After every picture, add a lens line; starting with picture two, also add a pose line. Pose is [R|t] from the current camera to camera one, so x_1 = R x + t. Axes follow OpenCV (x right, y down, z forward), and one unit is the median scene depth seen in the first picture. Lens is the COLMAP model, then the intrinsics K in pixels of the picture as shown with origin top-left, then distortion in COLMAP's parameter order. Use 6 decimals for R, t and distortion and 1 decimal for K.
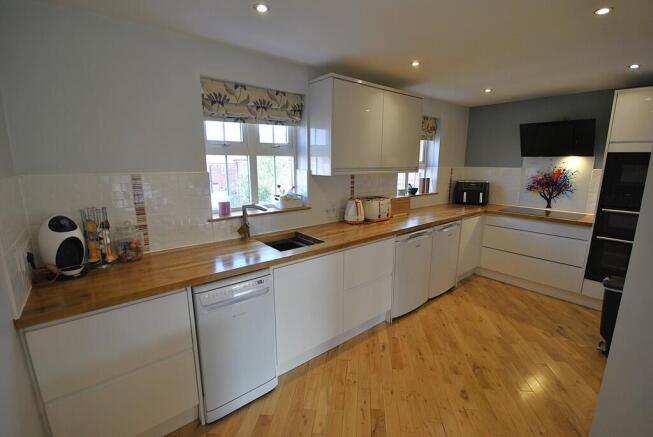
lens RADIAL K [[288.7, 0, 328.7], [0, 288.7, 219.5], [0, 0, 1]] dist [0.009864, -0.006022]
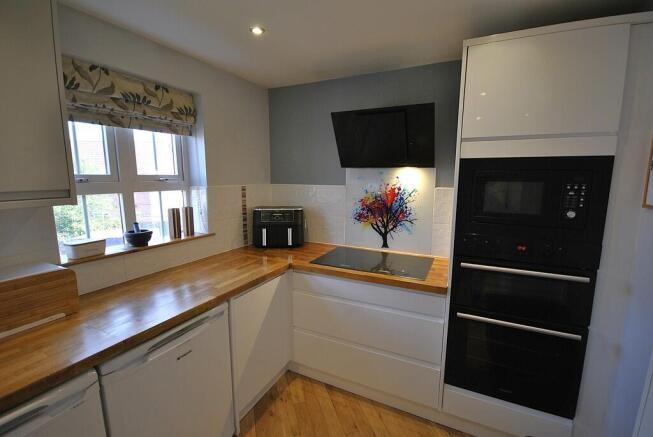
lens RADIAL K [[288.7, 0, 326.1], [0, 288.7, 220.9], [0, 0, 1]] dist [0.009864, -0.006022]
pose [[0.914005, -0.063280, 0.400737, 0.522907], [0.080675, 0.996384, -0.026666, -0.124632], [-0.397600, 0.056702, 0.915805, 0.625125]]
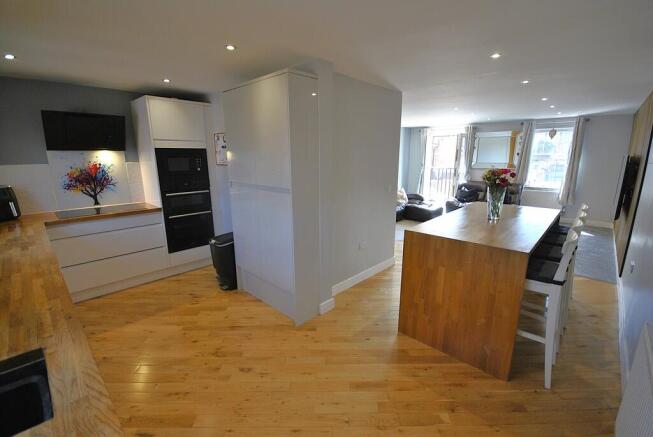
lens RADIAL K [[288.7, 0, 329.1], [0, 288.7, 219.8], [0, 0, 1]] dist [0.009864, -0.006022]
pose [[-0.115421, -0.229597, 0.966418, -0.353482], [0.203962, 0.946711, 0.249275, -0.101797], [-0.972151, 0.225884, -0.062441, 0.445690]]
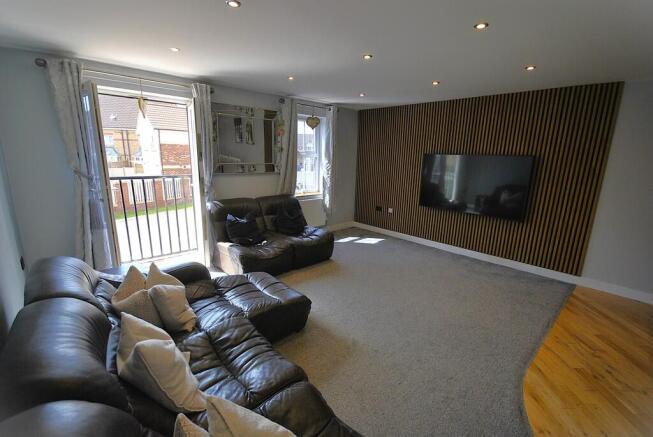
lens RADIAL K [[288.7, 0, 331.3], [0, 288.7, 218.3], [0, 0, 1]] dist [0.009864, -0.006022]
pose [[-0.996357, -0.017553, -0.083459, 1.869506], [-0.050108, 0.912358, 0.406316, 0.004064], [0.069013, 0.409017, -0.909913, 0.204810]]
